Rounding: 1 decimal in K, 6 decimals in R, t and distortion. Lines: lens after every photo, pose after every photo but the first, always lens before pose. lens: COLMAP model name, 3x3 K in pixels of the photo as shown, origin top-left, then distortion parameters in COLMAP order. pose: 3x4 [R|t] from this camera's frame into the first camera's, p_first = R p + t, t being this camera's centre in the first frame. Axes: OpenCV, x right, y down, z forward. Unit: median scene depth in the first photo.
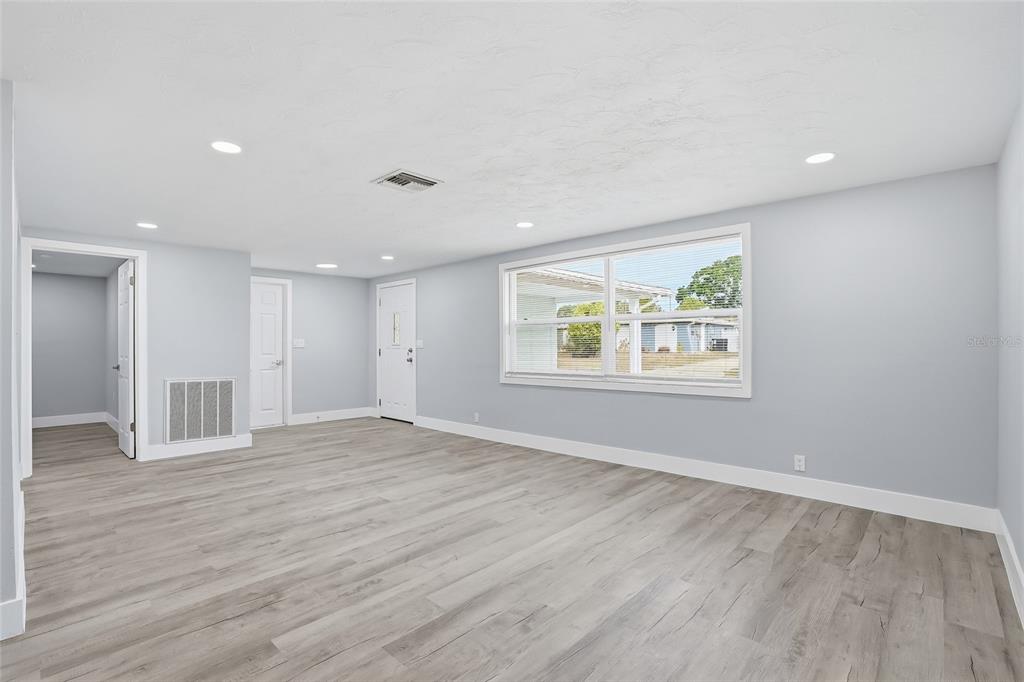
lens RADIAL K [[478.1, 0, 512.5], [0, 478.1, 352.0], [0, 0, 1]] dist [-0.067359, 0.028079]
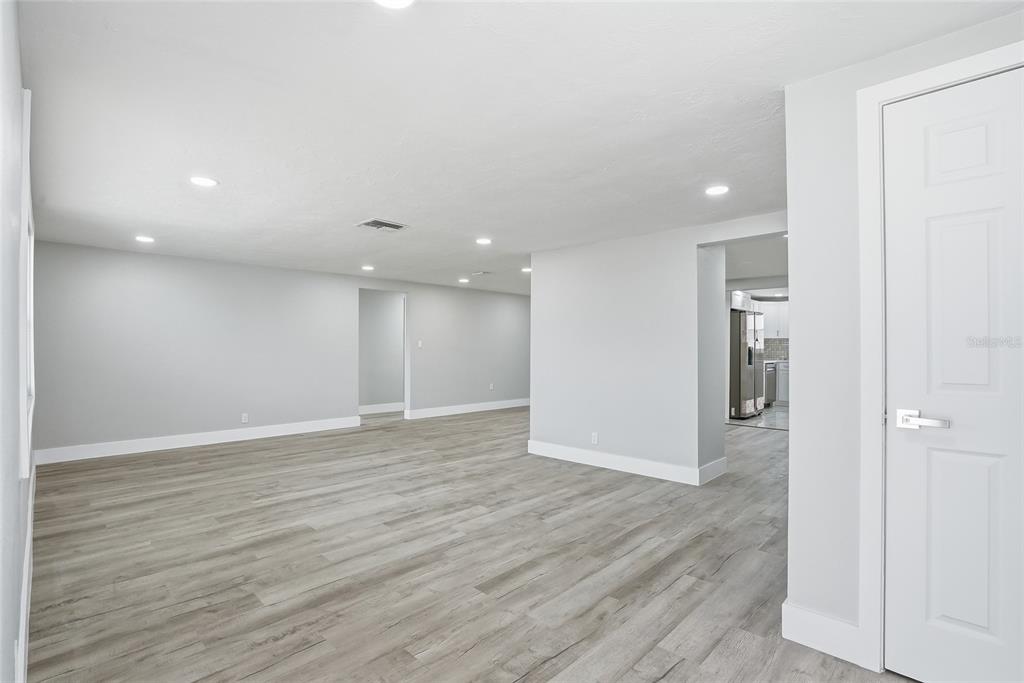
lens RADIAL K [[483.0, 0, 513.2], [0, 483.0, 340.2], [0, 0, 1]] dist [-0.060209, 0.022850]
pose [[-0.999732, 0.003493, 0.022899, -0.547292], [0.003542, 0.999991, 0.002123, -0.037788], [-0.022892, 0.002204, -0.999736, 2.049848]]
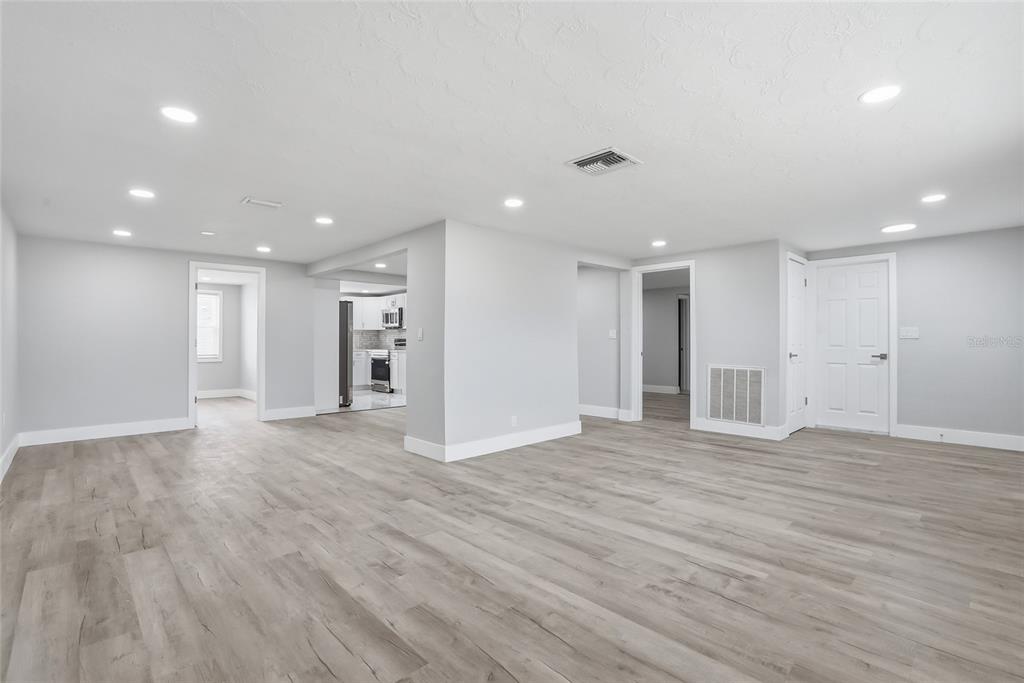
lens RADIAL K [[477.6, 0, 512.0], [0, 477.6, 341.5], [0, 0, 1]] dist [-0.064336, 0.026542]
pose [[-0.059318, 0.006865, -0.998216, 0.653653], [-0.014687, 0.999862, 0.007749, -0.002724], [0.998131, 0.015120, -0.059209, 0.762902]]
